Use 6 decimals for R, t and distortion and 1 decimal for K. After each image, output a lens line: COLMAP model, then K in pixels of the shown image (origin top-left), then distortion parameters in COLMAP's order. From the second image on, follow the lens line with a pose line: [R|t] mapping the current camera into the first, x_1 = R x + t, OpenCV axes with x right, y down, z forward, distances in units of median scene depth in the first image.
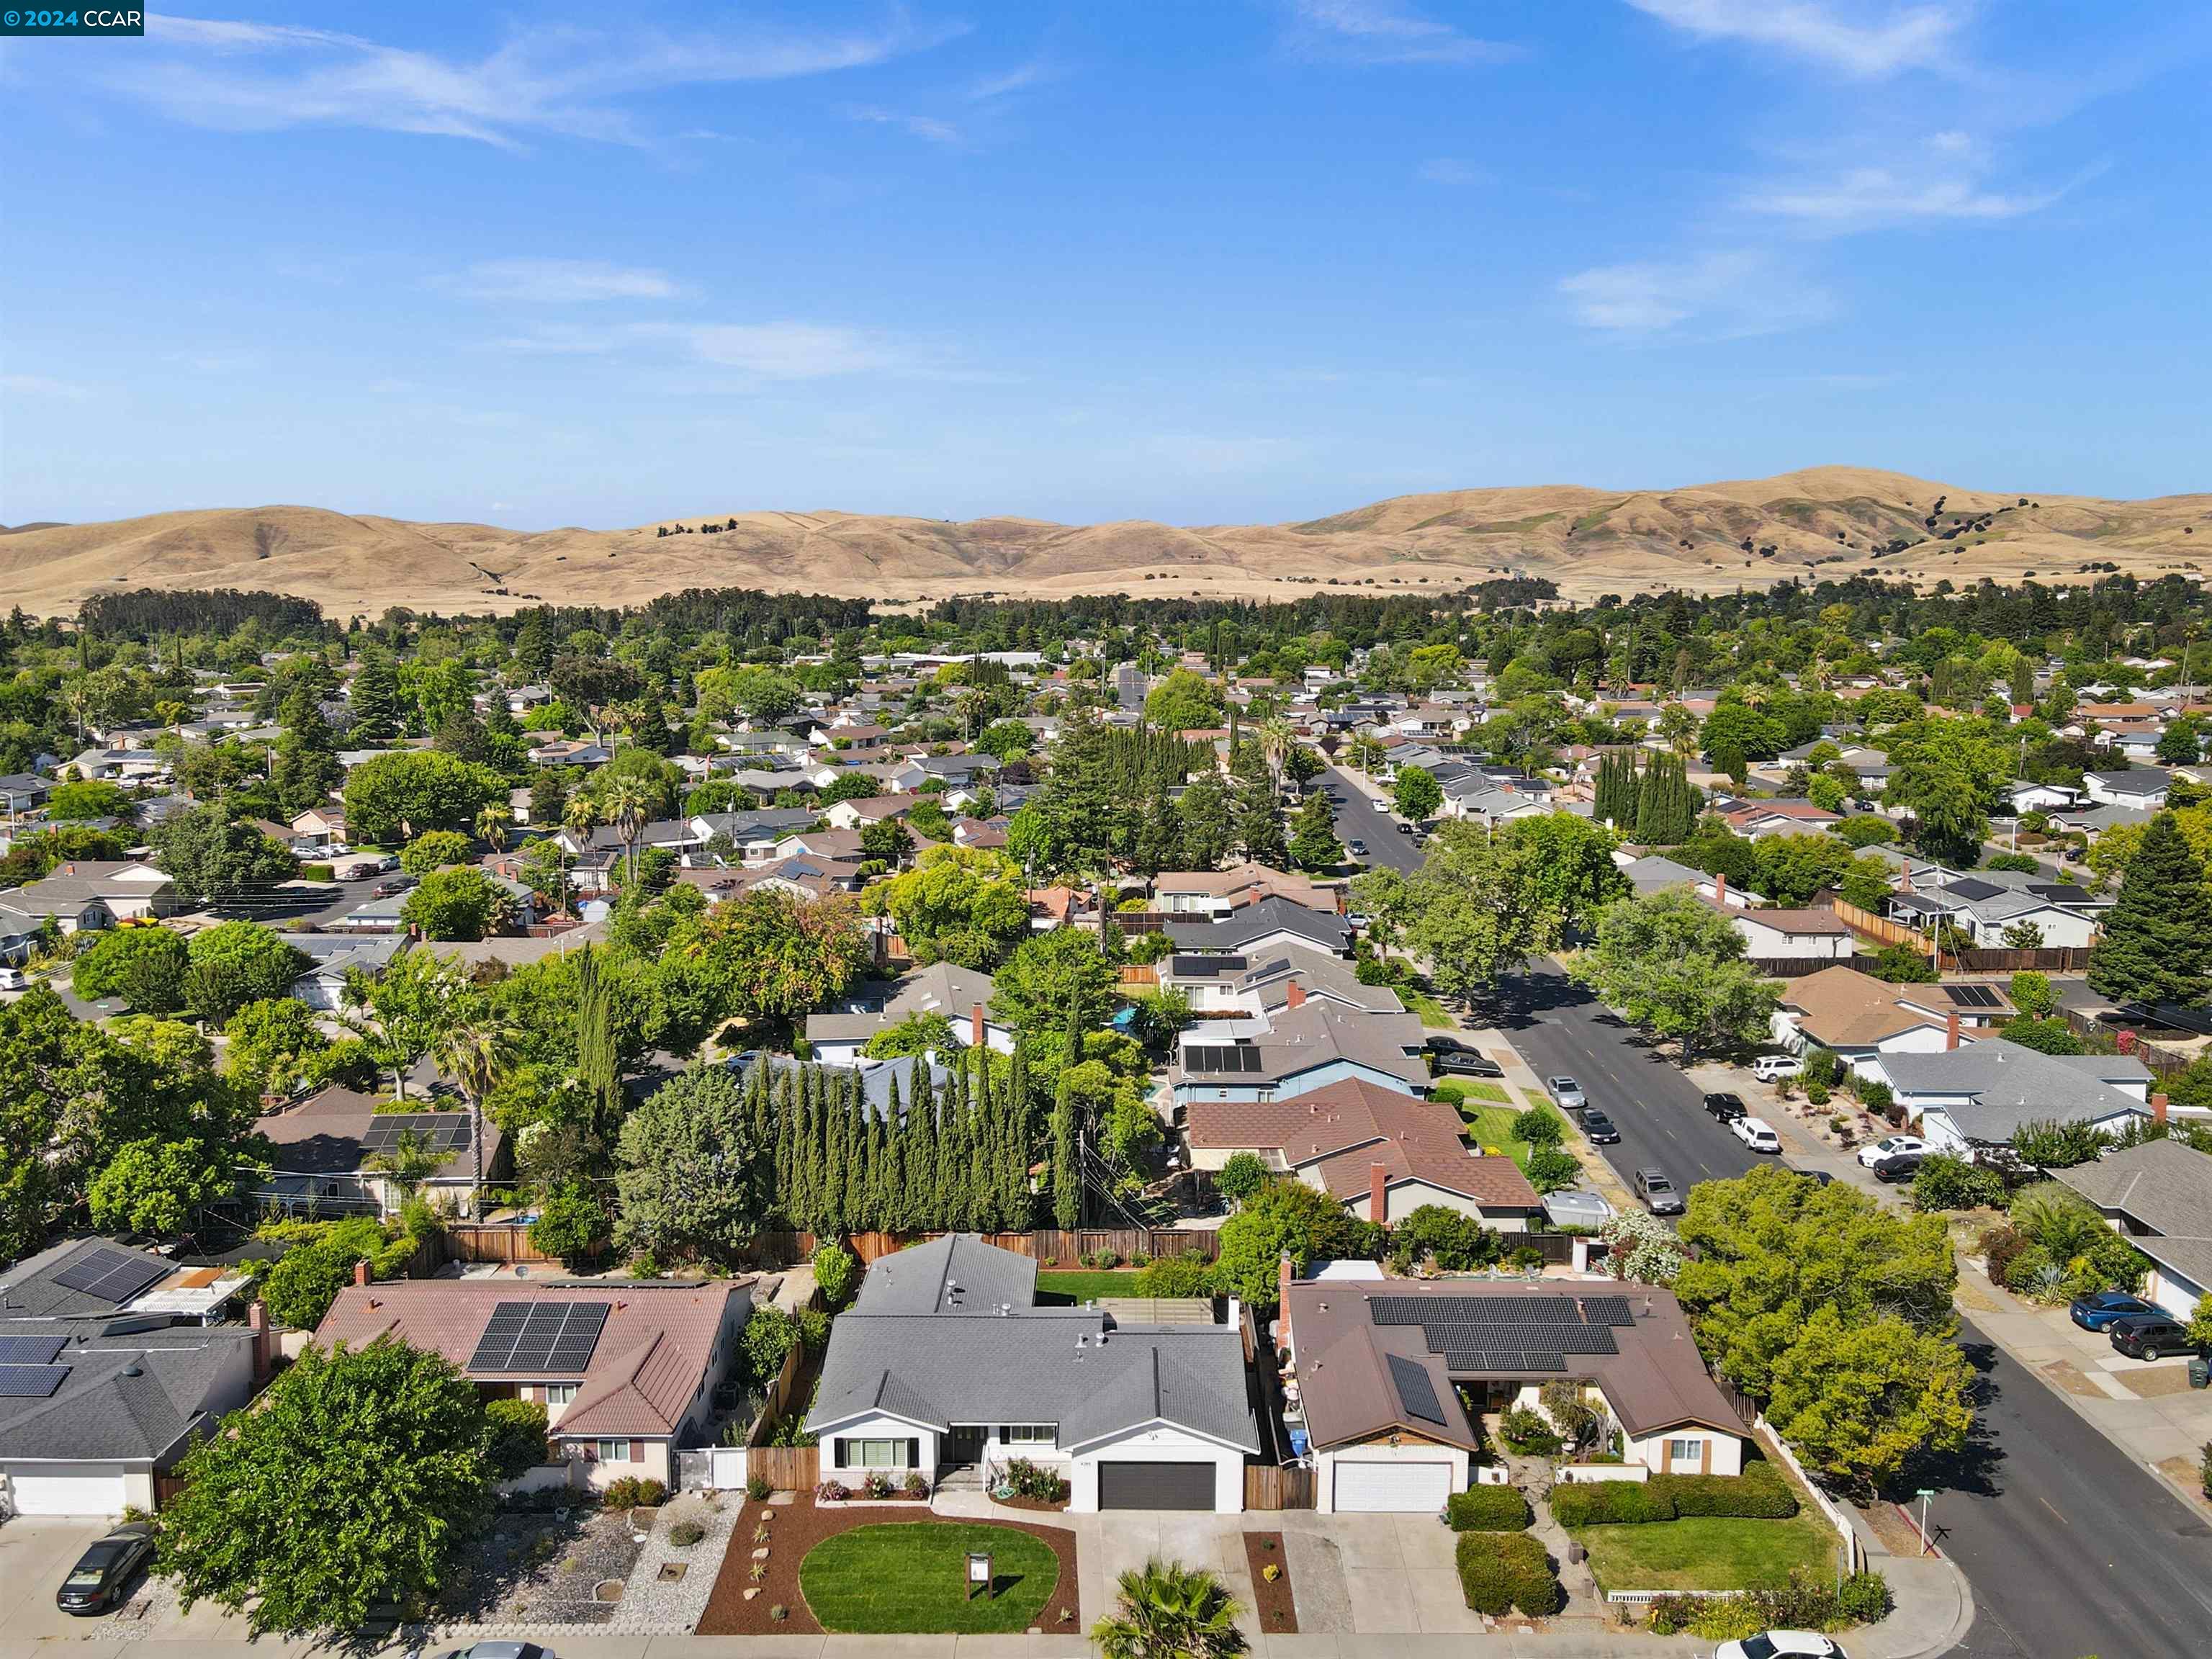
lens RADIAL K [[1638.1, 0, 1108.9], [0, 1638.1, 797.9], [0, 0, 1]] dist [-0.000252, 0.030729]
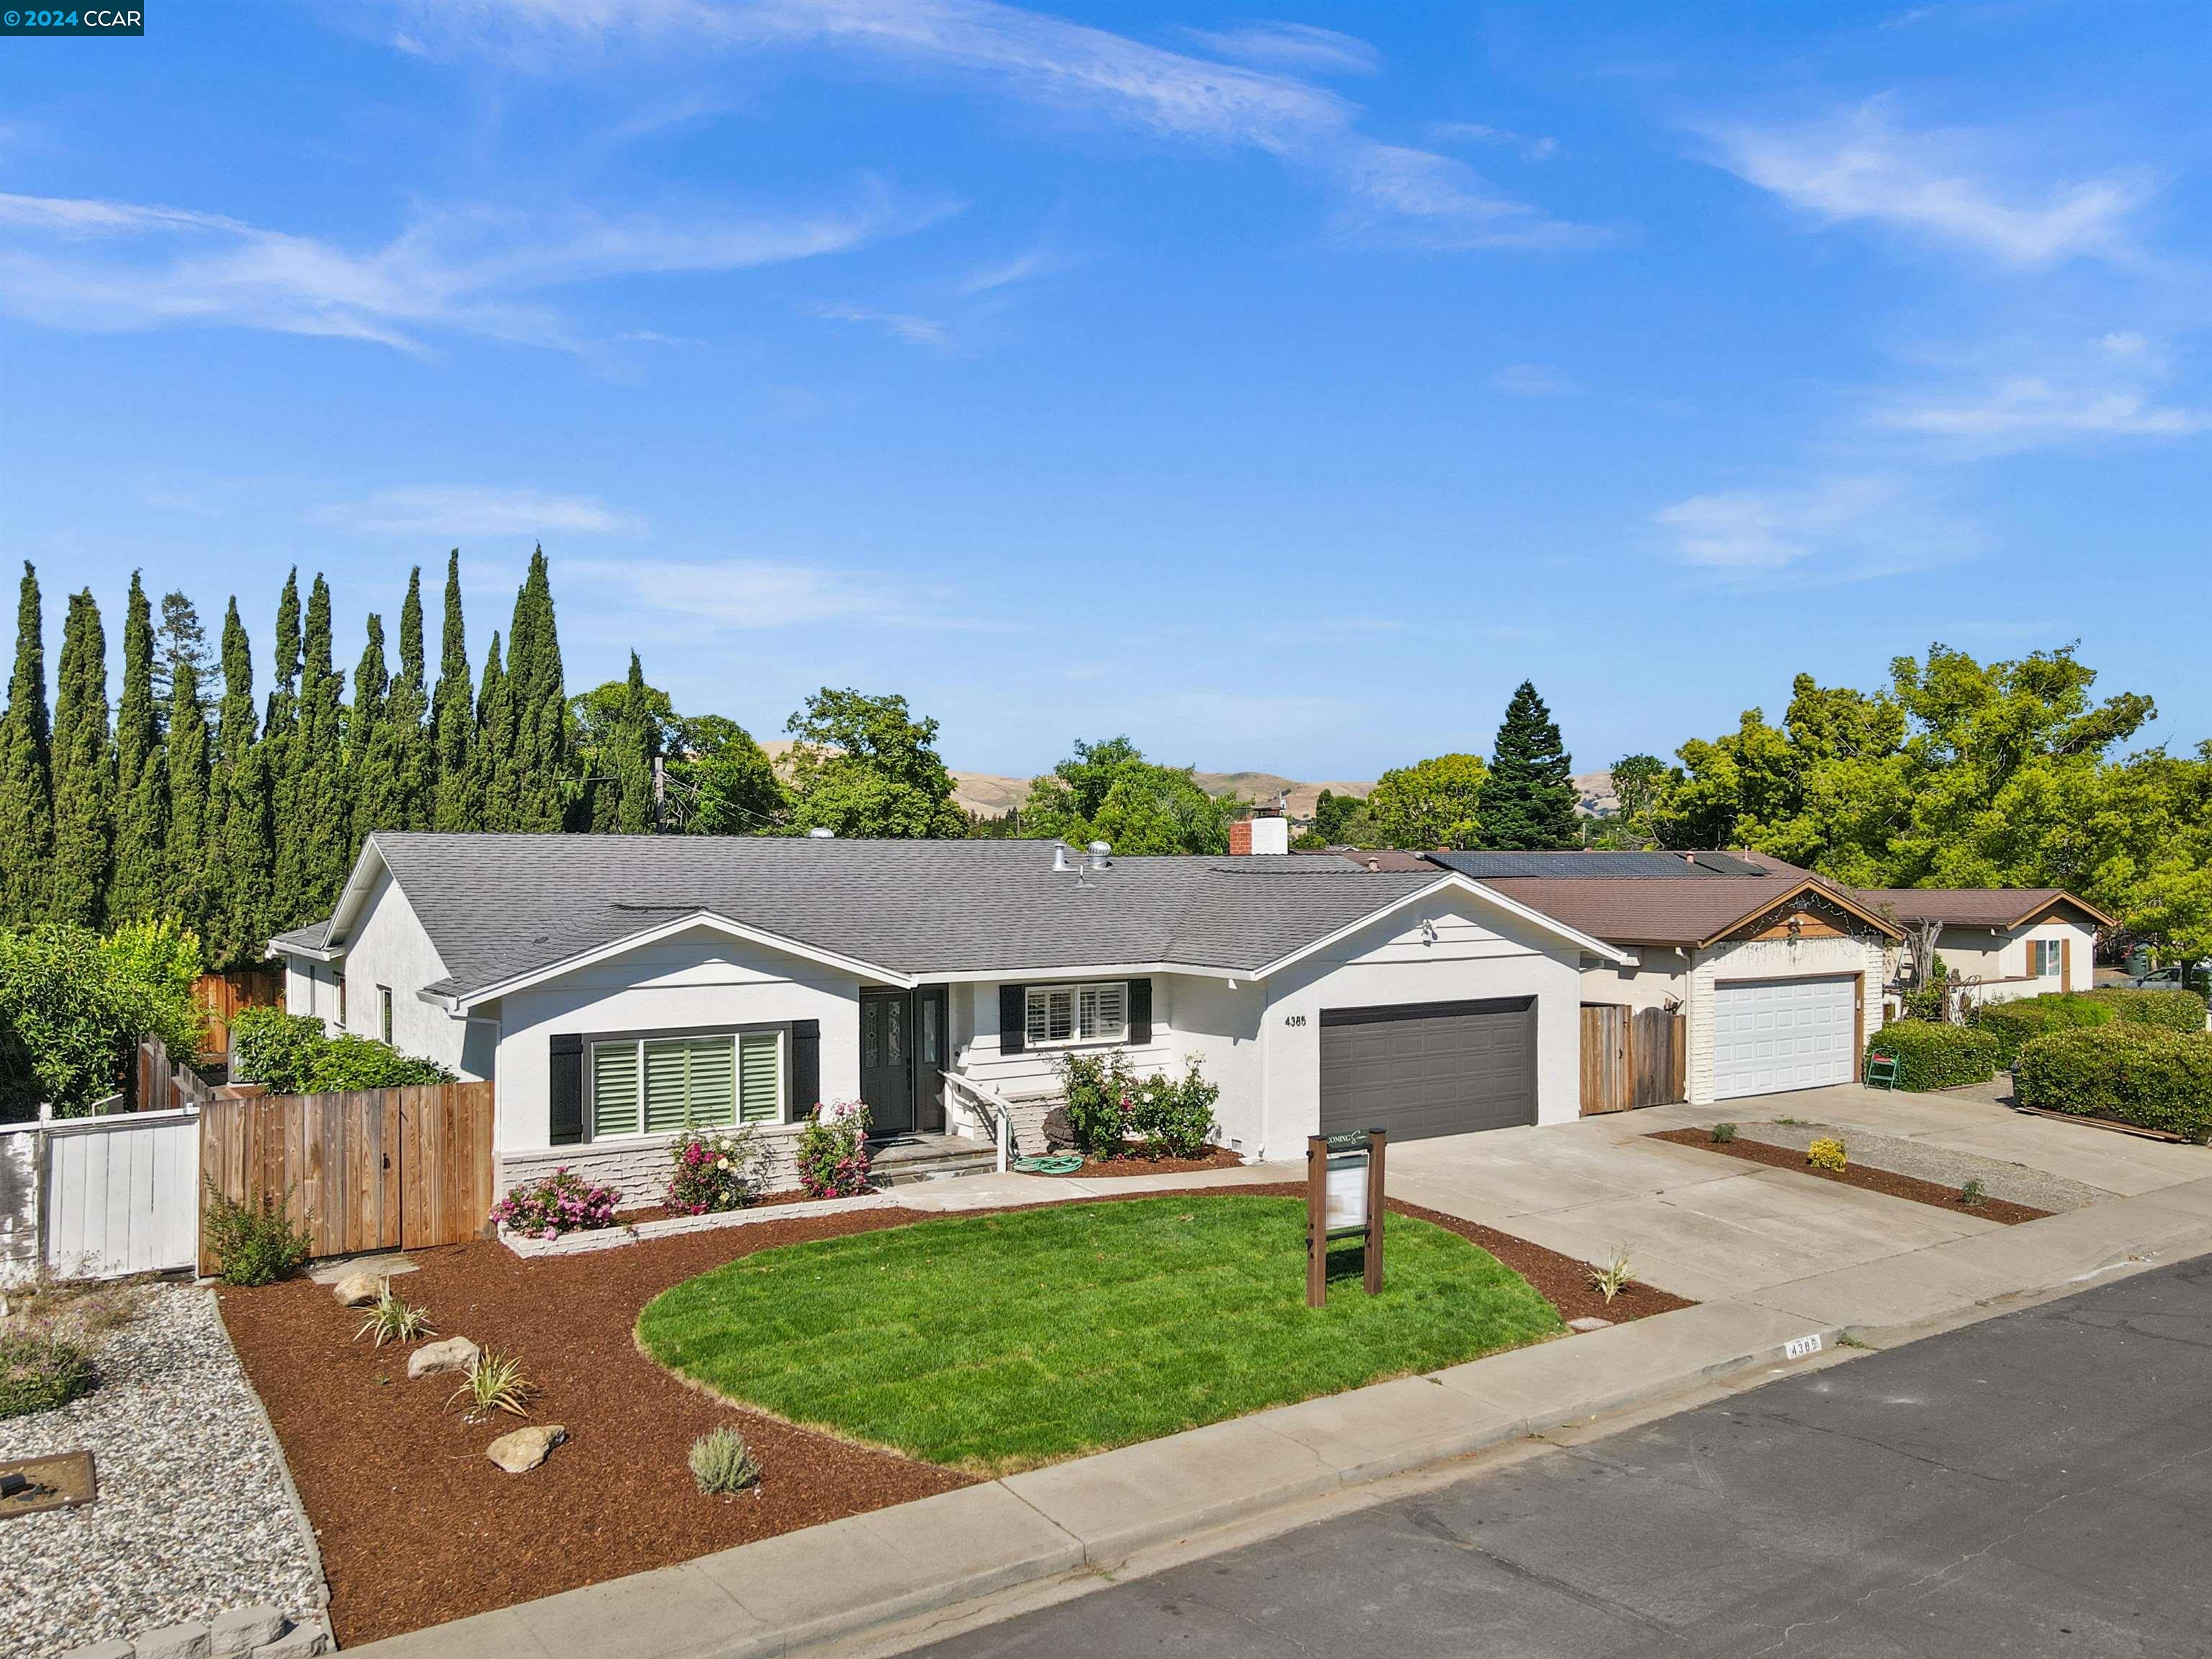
lens RADIAL K [[1638.1, 0, 1109.2], [0, 1638.1, 848.0], [0, 0, 1]] dist [-0.000252, 0.030729]
pose [[0.826977, 0.000256, 0.562236, -0.246488], [0.068500, 0.992504, -0.101208, 0.388996], [-0.558047, 0.122210, 0.820760, 0.693477]]
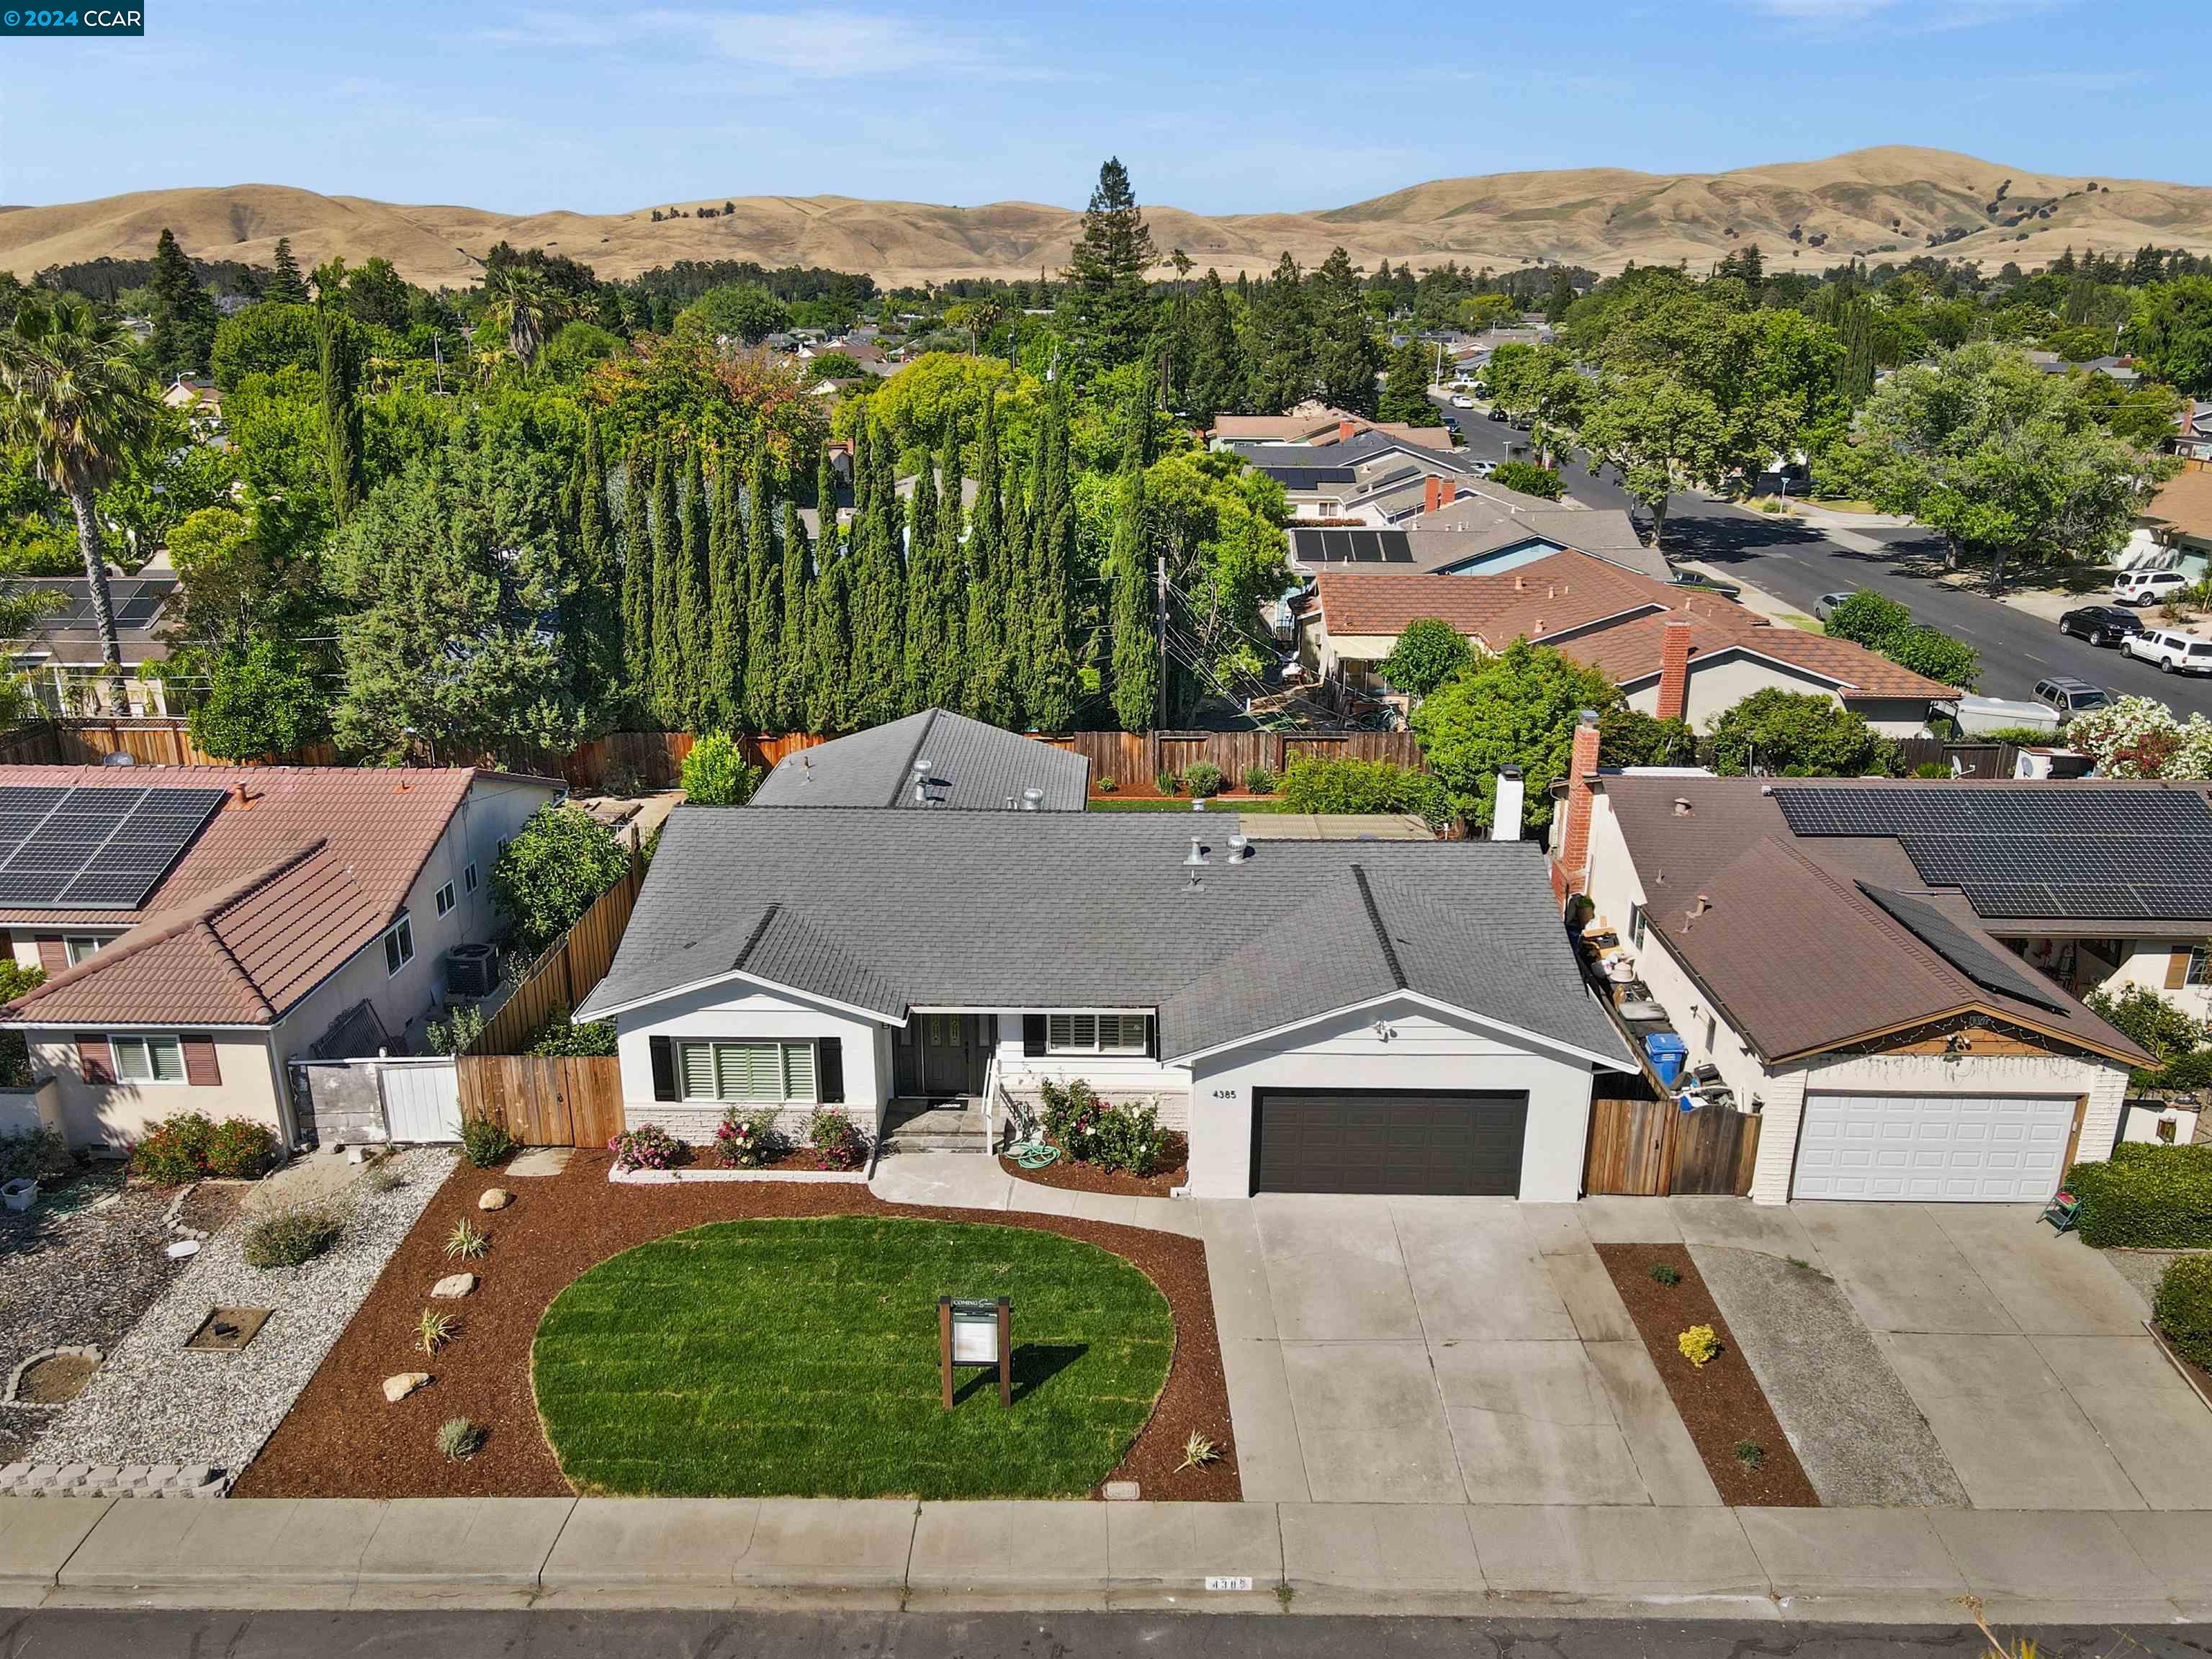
lens RADIAL K [[1638.1, 0, 1108.6], [0, 1638.1, 837.8], [0, 0, 1]] dist [-0.000252, 0.030729]
pose [[0.999953, 0.004873, -0.008385, -0.039916], [-0.003065, 0.979080, 0.203451, 0.244938], [0.009201, -0.203415, 0.979049, 0.573298]]
